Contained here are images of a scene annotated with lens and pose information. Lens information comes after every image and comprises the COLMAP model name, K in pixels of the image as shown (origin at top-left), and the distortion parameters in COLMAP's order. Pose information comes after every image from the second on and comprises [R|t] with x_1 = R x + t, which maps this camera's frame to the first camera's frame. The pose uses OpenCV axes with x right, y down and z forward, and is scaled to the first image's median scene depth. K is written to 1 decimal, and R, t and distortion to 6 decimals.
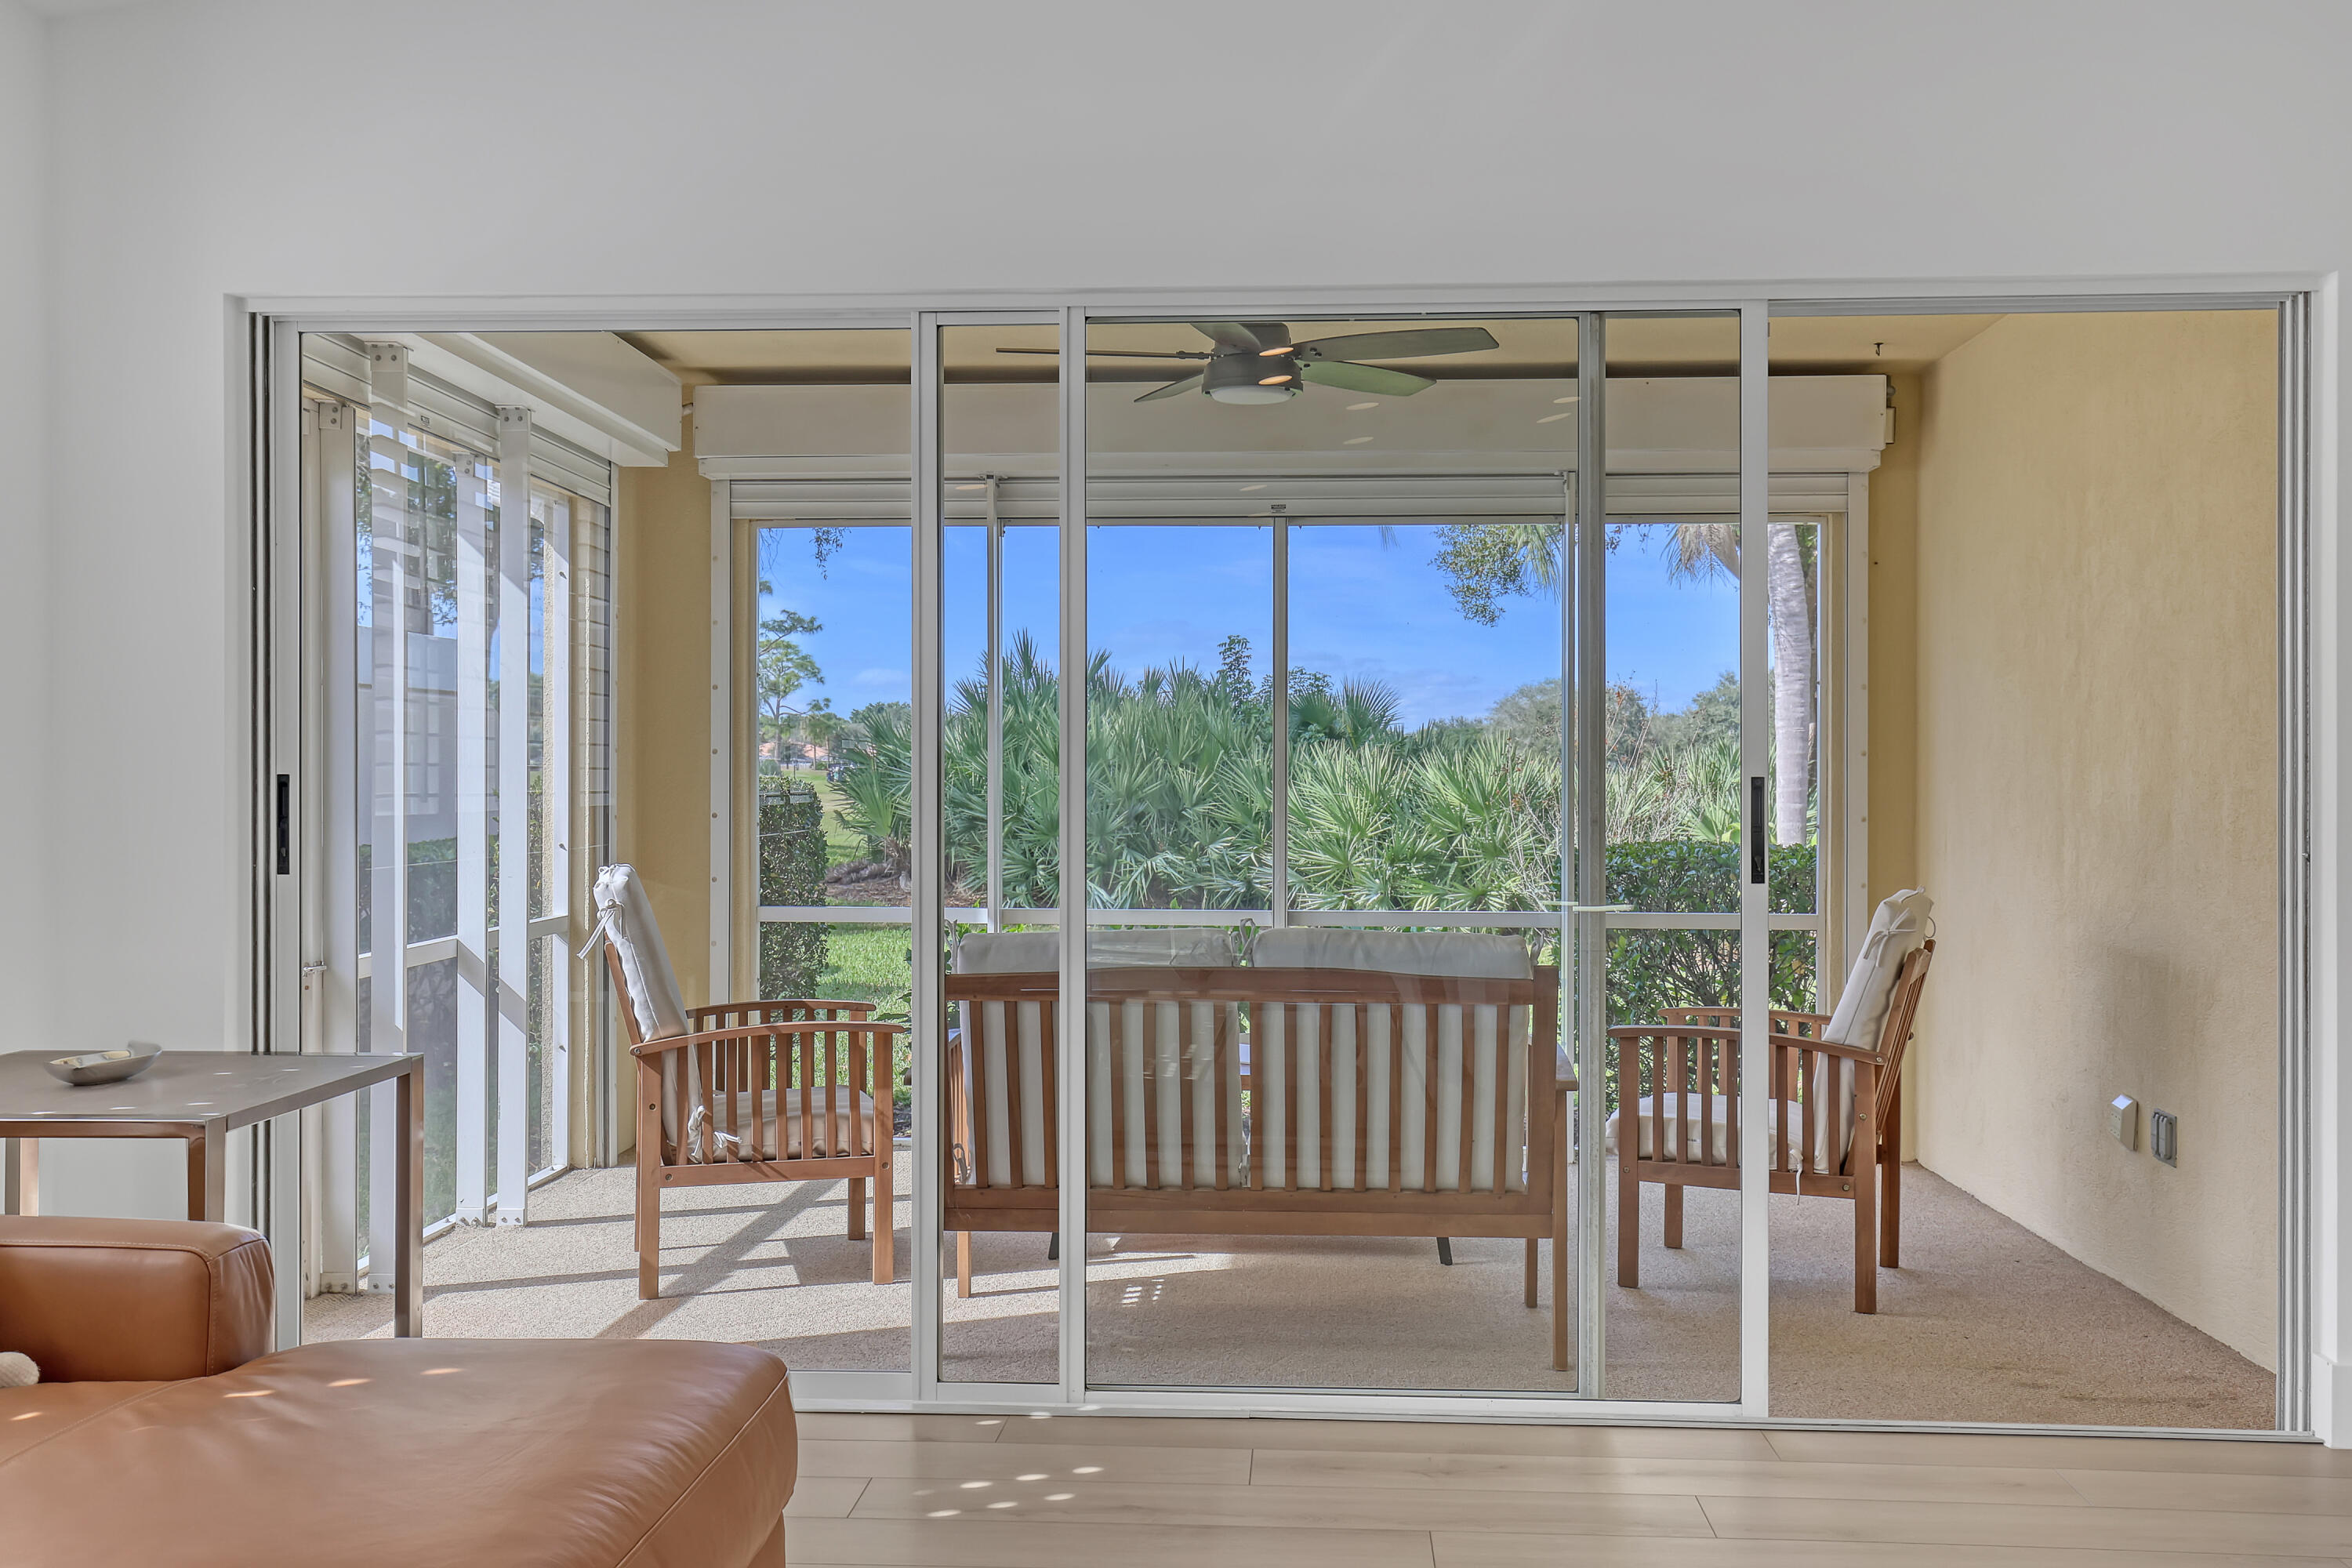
lens RADIAL K [[2093.9, 0, 1204.2], [0, 2093.9, 783.8], [0, 0, 1]] dist [0.044946, 0.001856]
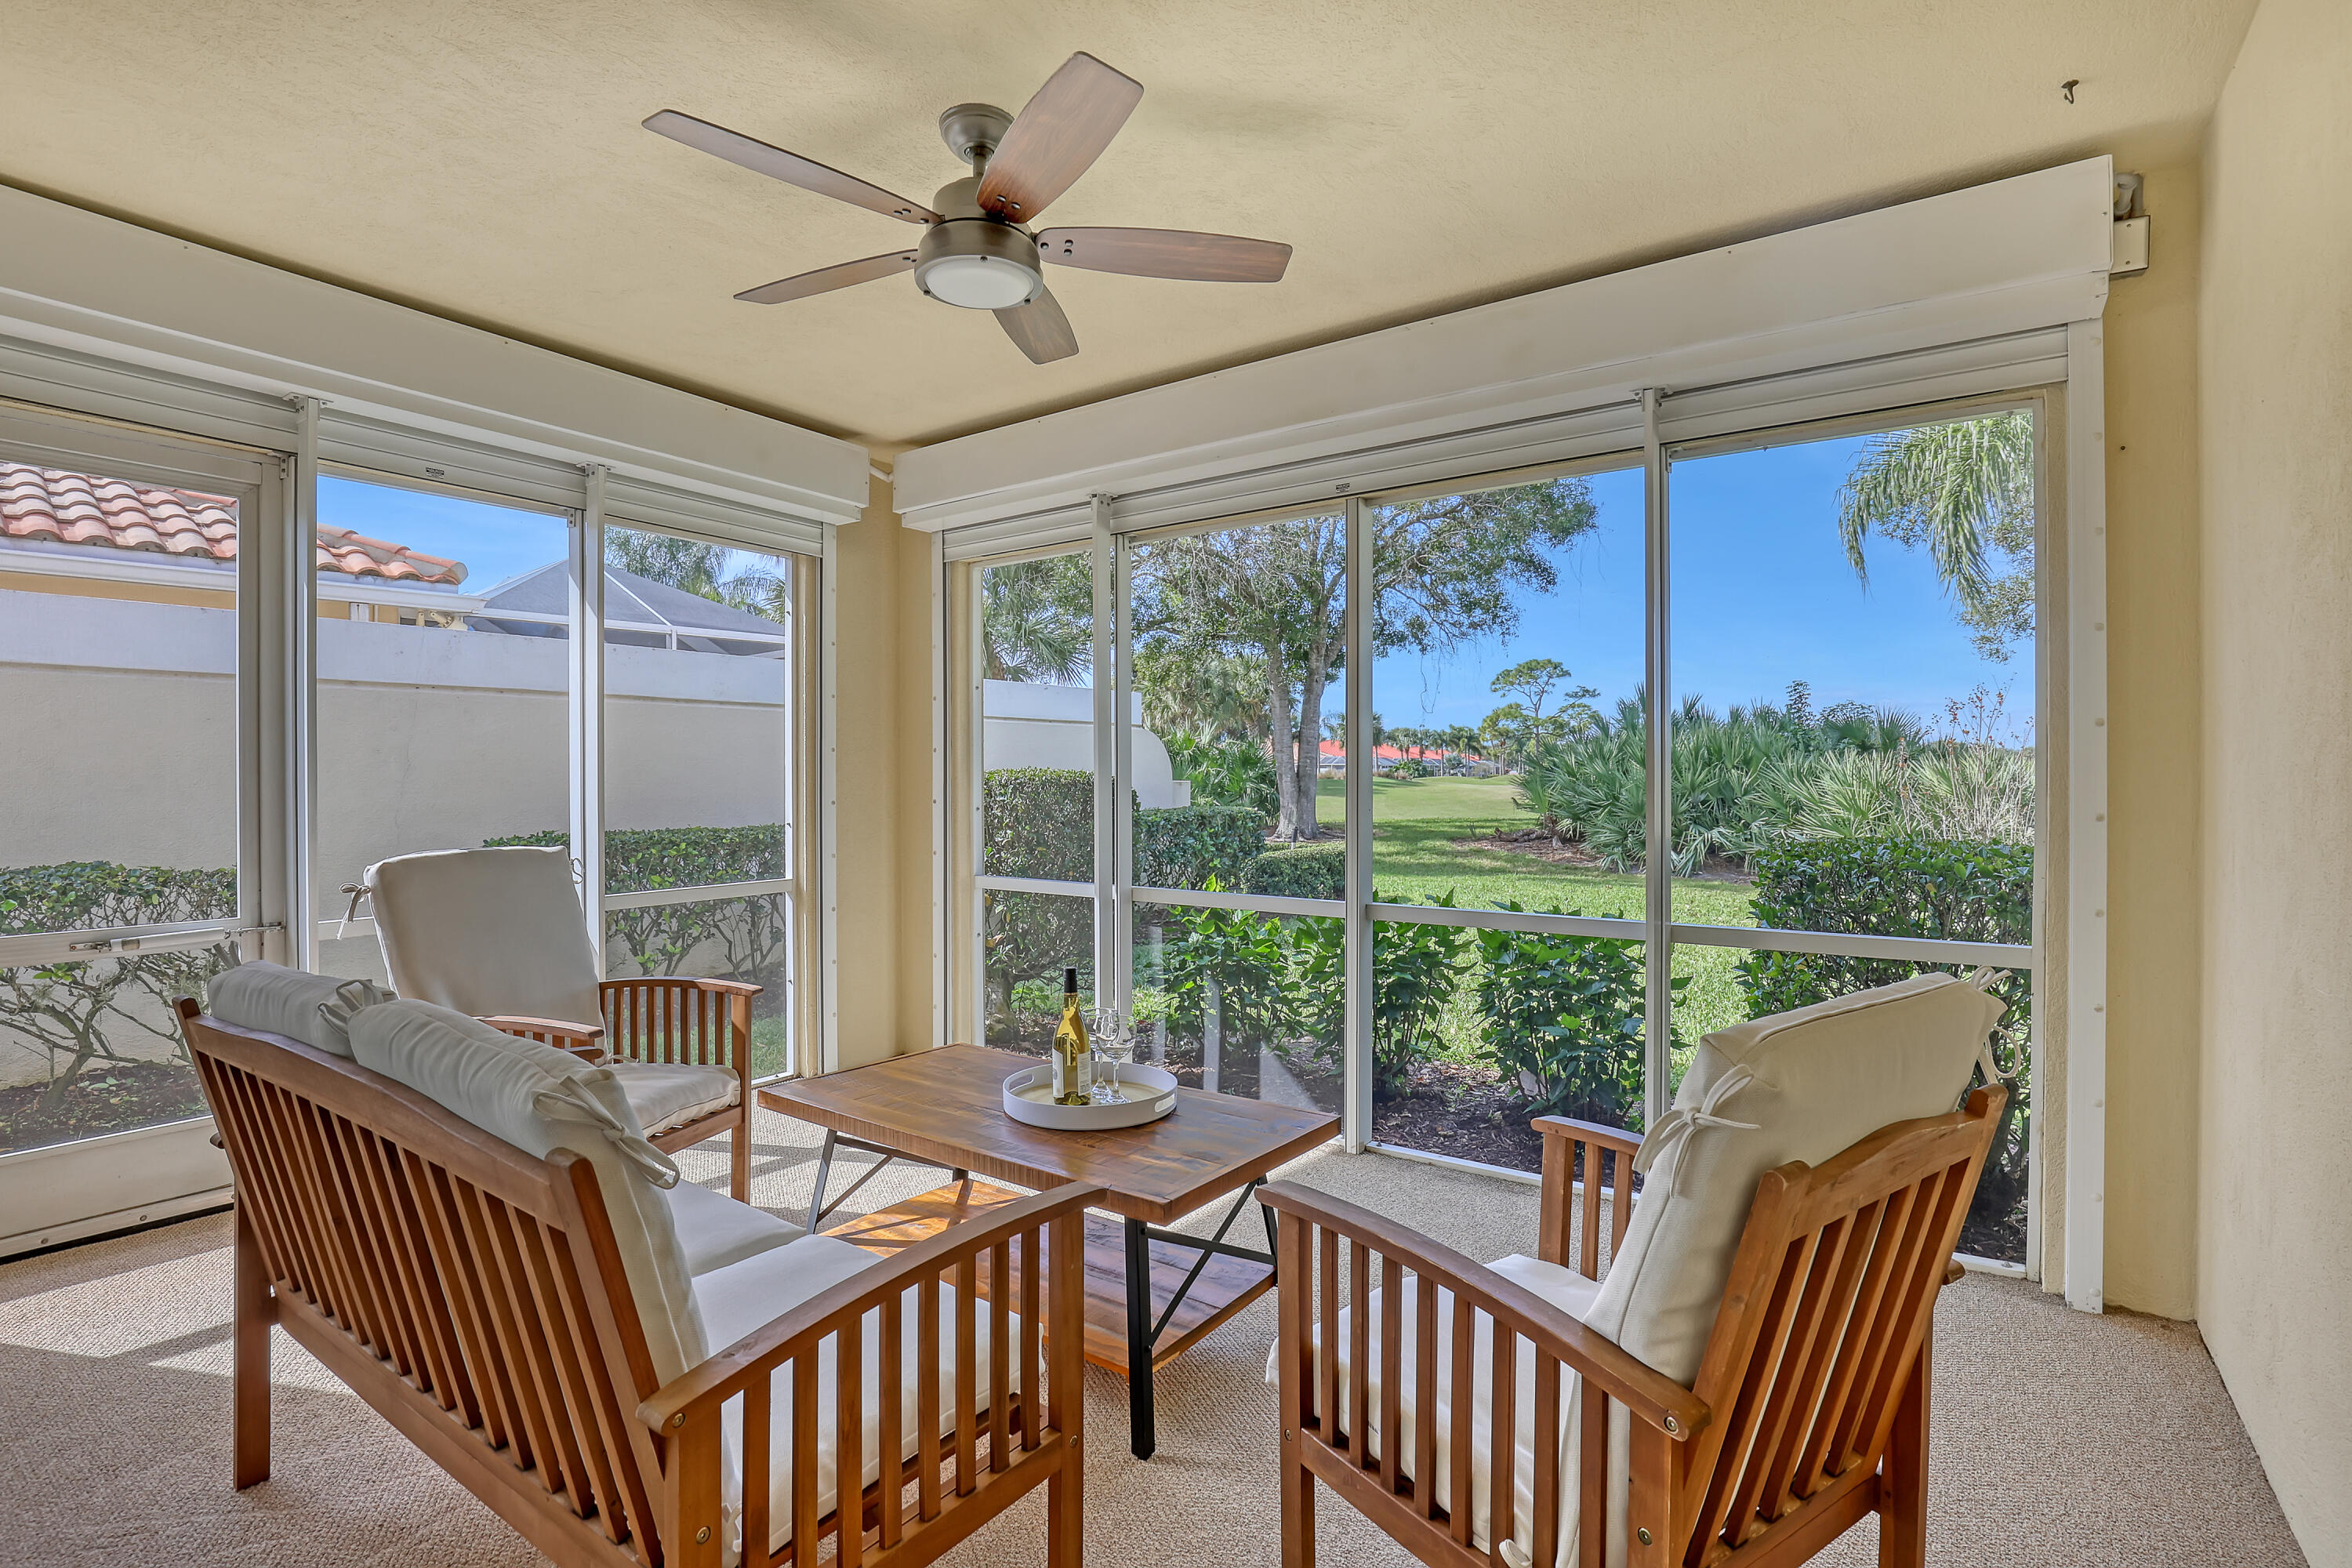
lens RADIAL K [[1089.9, 0, 1176.0], [0, 1089.9, 784.0], [0, 0, 1]] dist [-0.045280, 0.005318]
pose [[0.838606, -0.001090, -0.544738, 0.248791], [0.001385, 0.999999, 0.000131, 0.005929], [0.544737, -0.000865, 0.838607, 0.549398]]
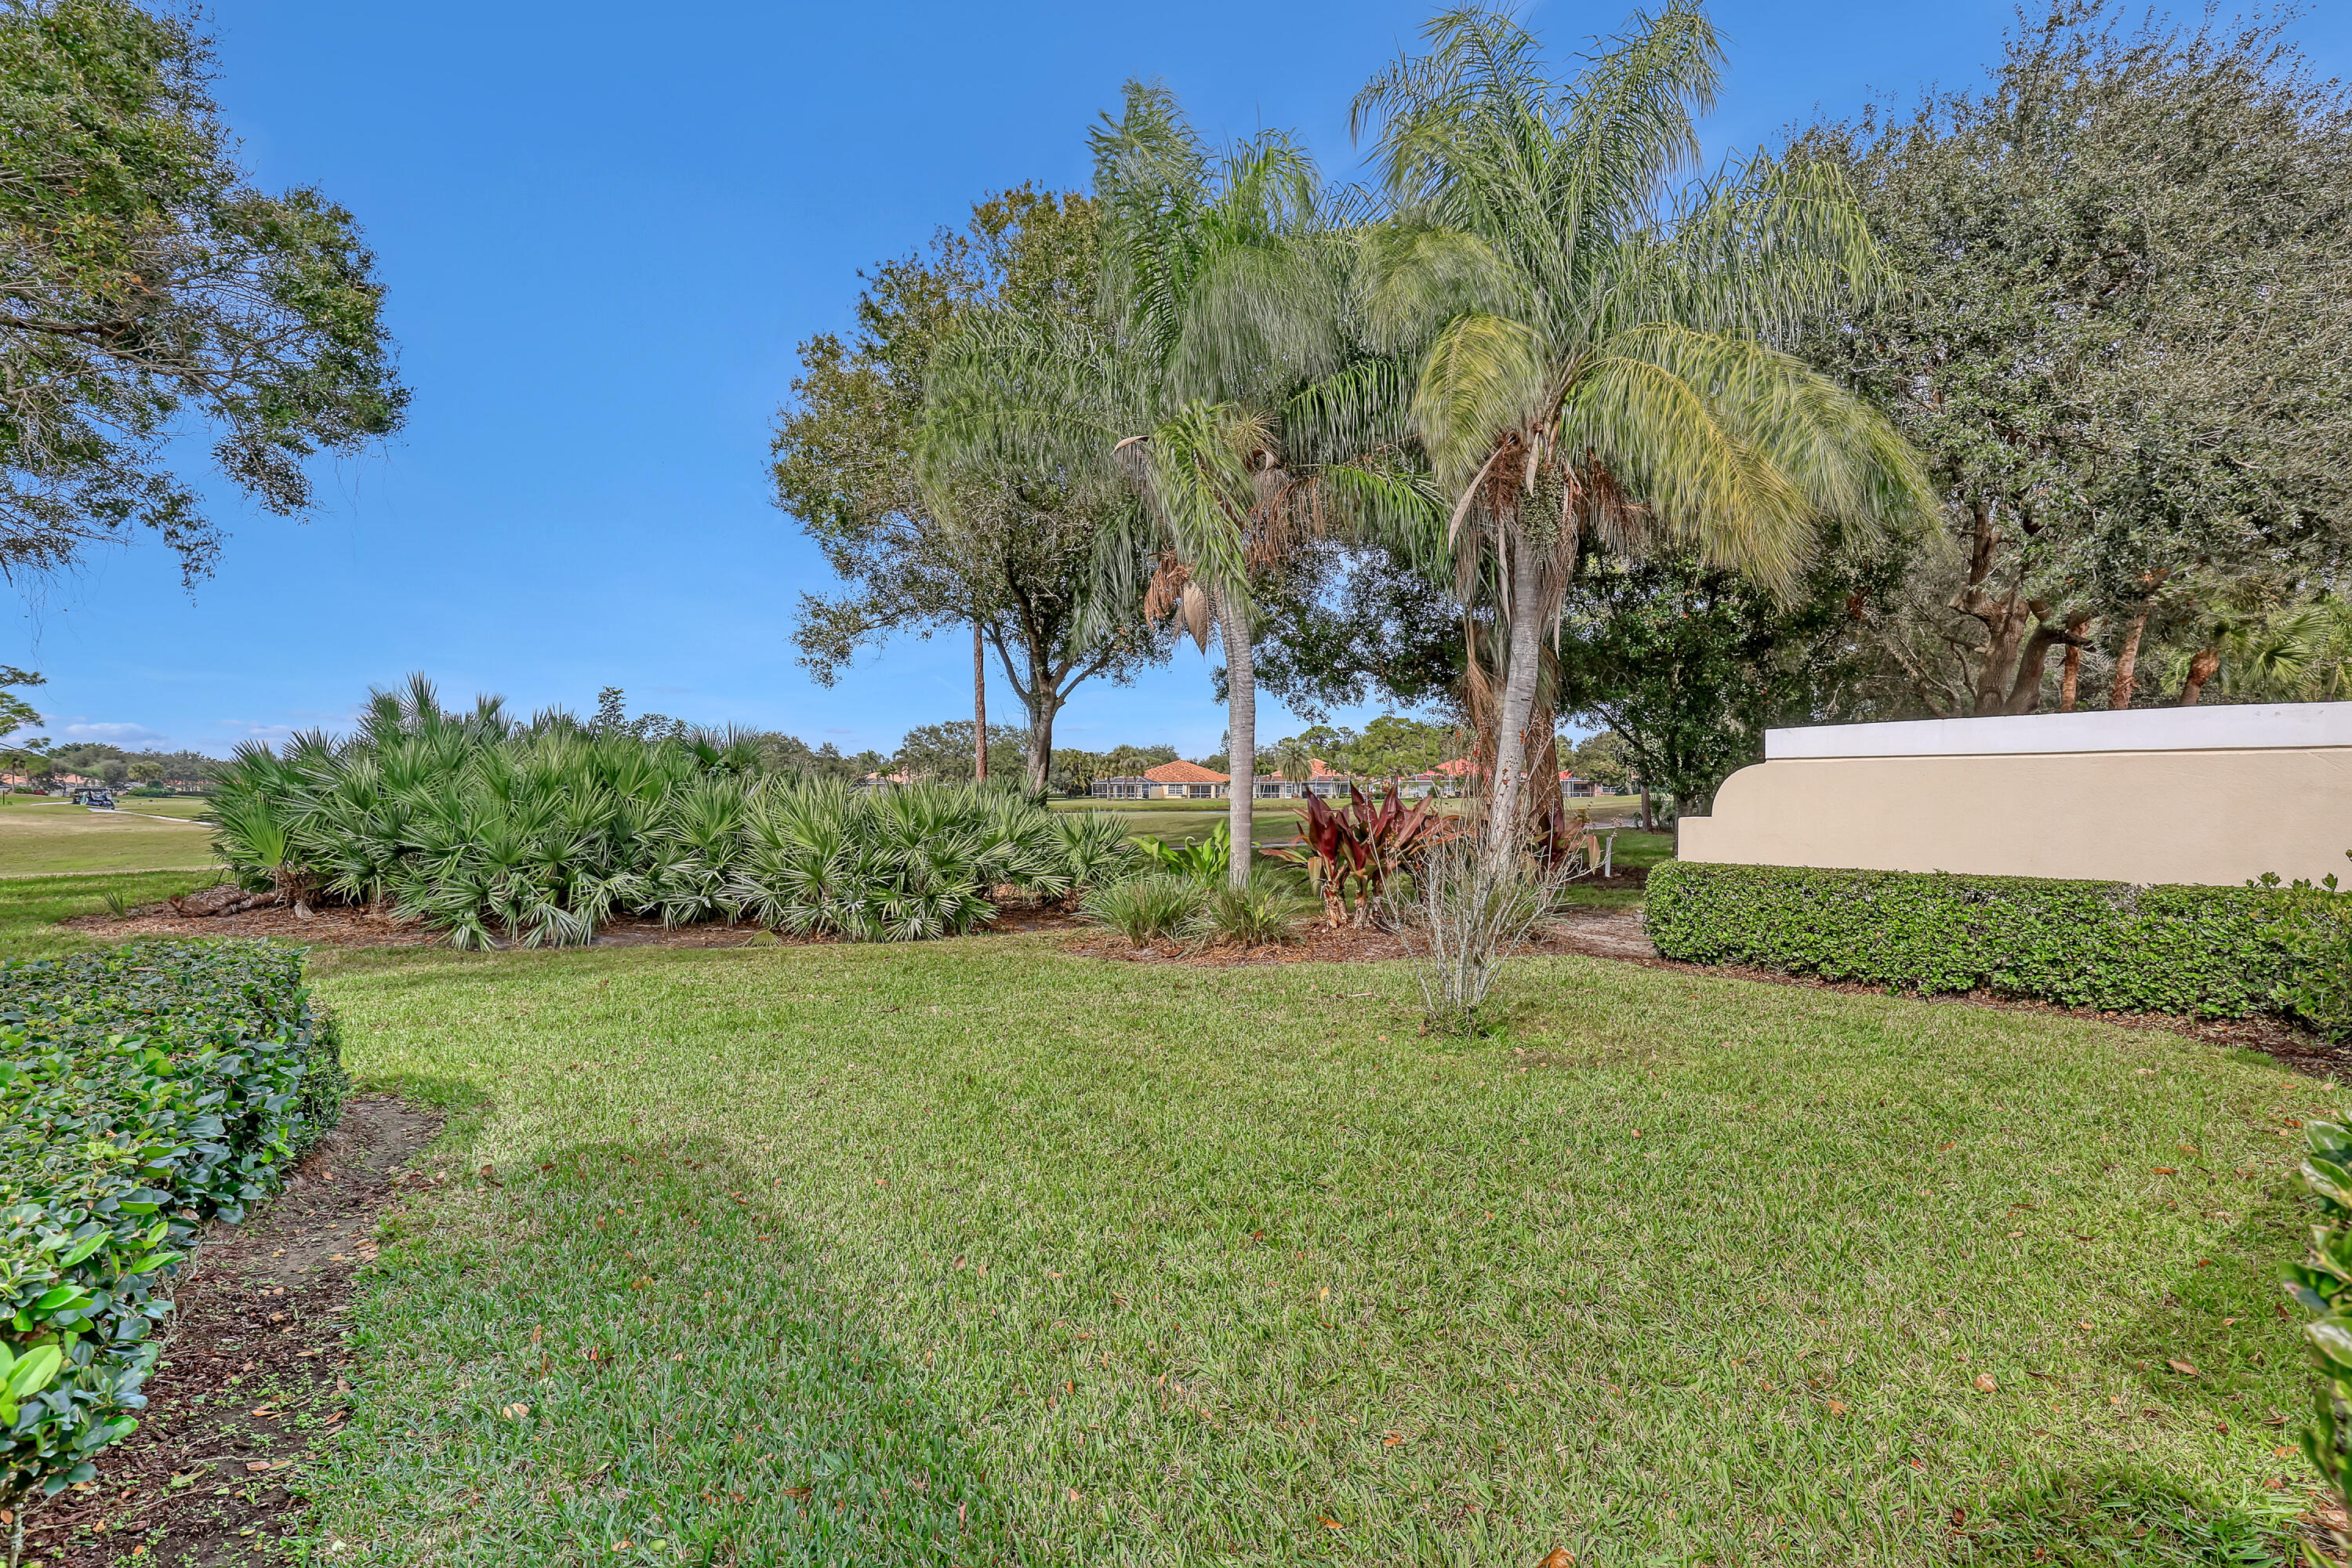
lens RADIAL K [[1132.3, 0, 1177.6], [0, 1132.3, 792.3], [0, 0, 1]] dist [-0.010597, 0.000641]
pose [[0.812948, -0.006920, 0.582295, -0.436693], [0.009129, 0.999958, -0.000862, -0.024367], [-0.582265, 0.006017, 0.812977, 1.173620]]
